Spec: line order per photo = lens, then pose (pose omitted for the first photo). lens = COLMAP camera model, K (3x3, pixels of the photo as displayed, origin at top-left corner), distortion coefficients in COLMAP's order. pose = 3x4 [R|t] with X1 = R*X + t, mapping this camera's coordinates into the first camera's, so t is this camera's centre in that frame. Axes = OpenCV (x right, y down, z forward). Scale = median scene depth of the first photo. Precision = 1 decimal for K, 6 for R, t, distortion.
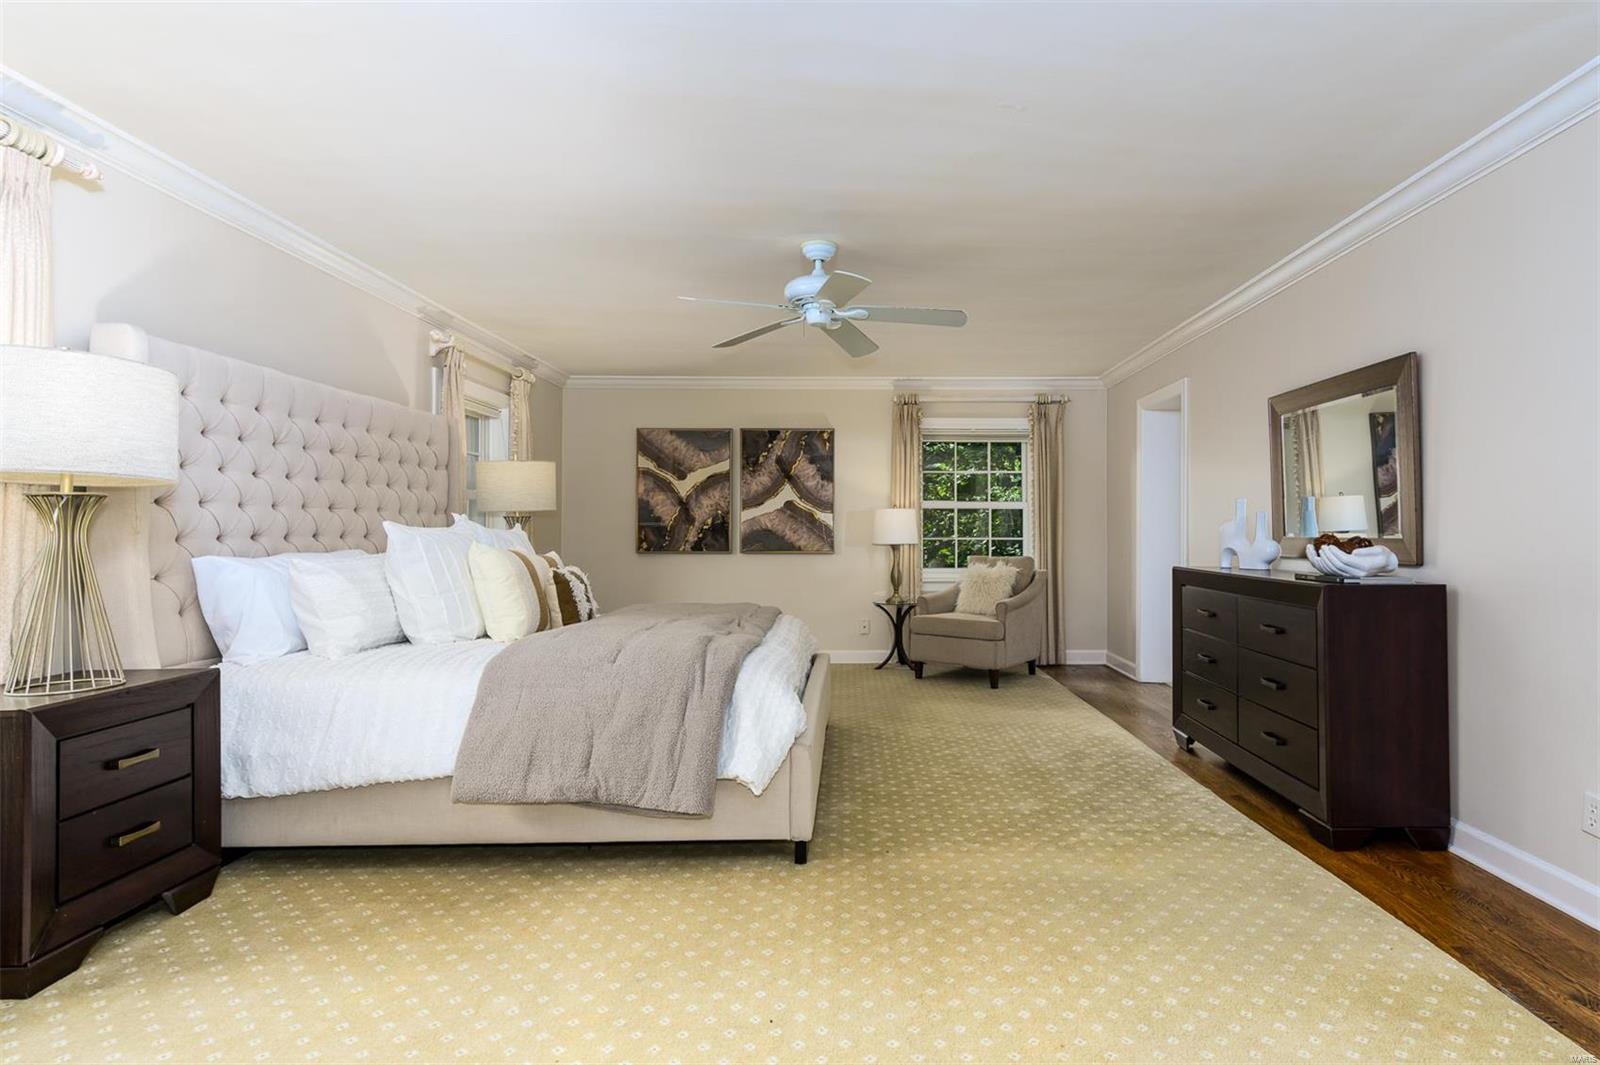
lens RADIAL K [[829.0, 0, 802.6], [0, 829.0, 522.6], [0, 0, 1]] dist [0.016984, -0.000546]
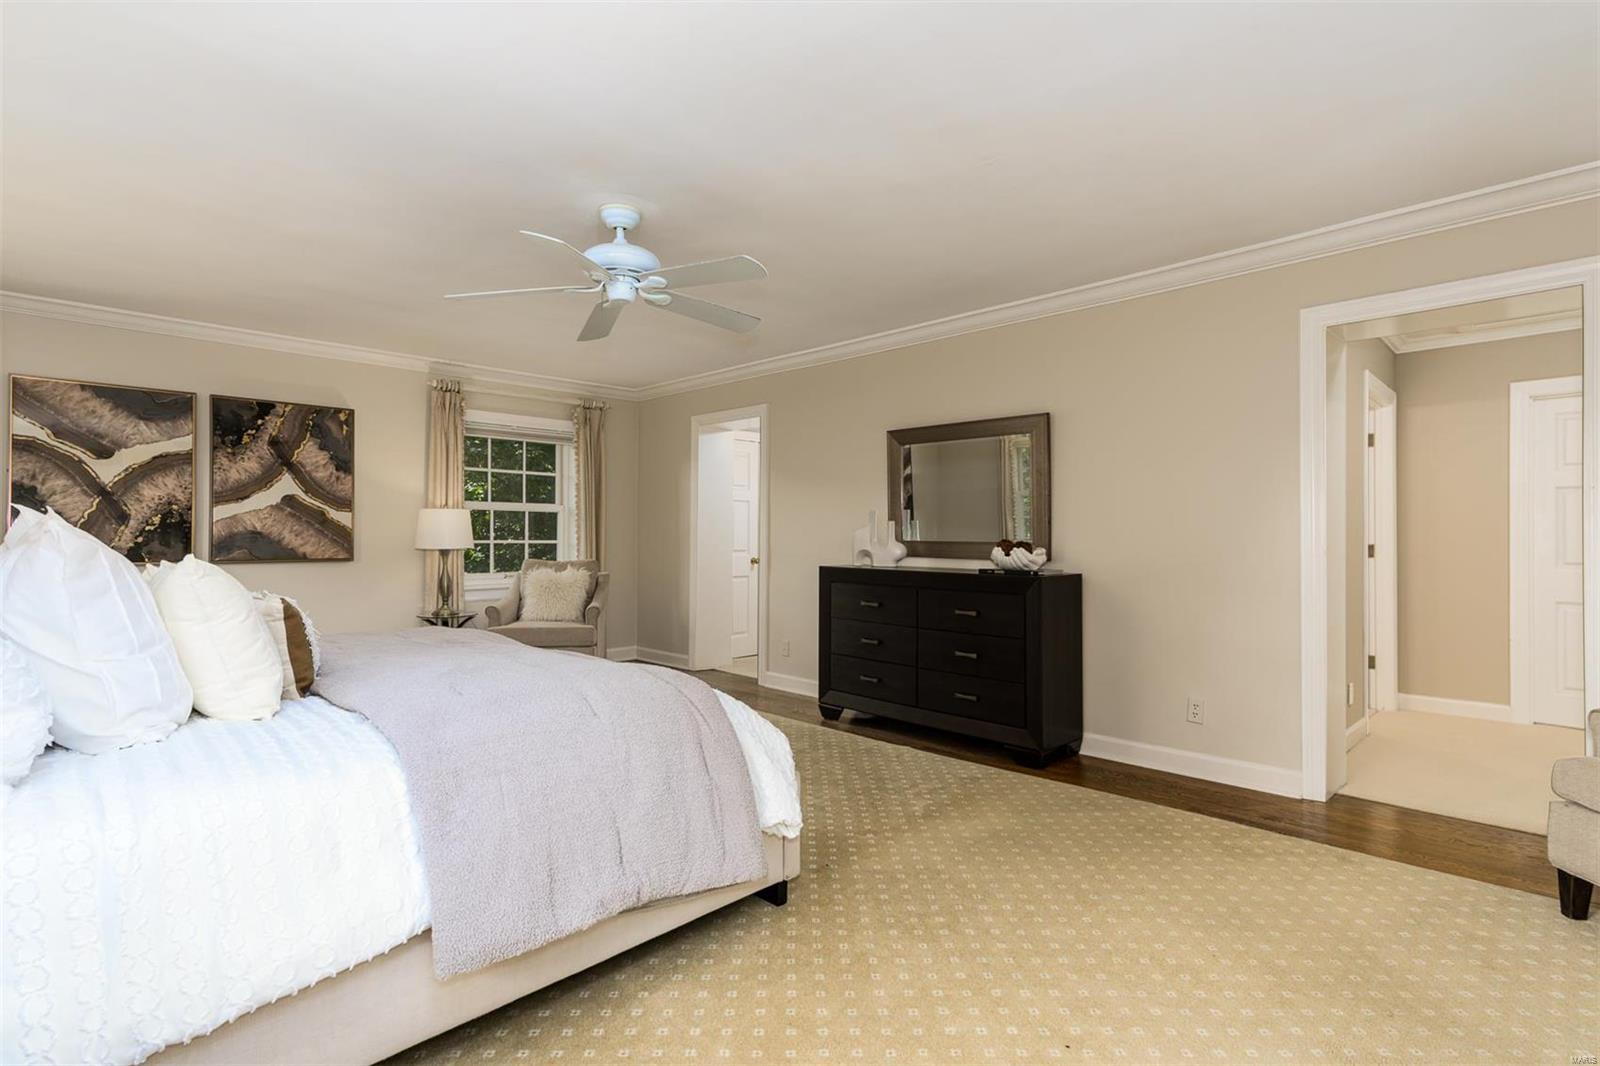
lens RADIAL K [[797.3, 0, 799.5], [0, 797.3, 528.2], [0, 0, 1]] dist [0.015276, -0.000552]
pose [[0.710088, 0.006739, 0.704080, -0.206919], [-0.010623, 0.999943, 0.001144, -0.001067], [-0.704033, -0.008292, 0.710119, 0.125009]]
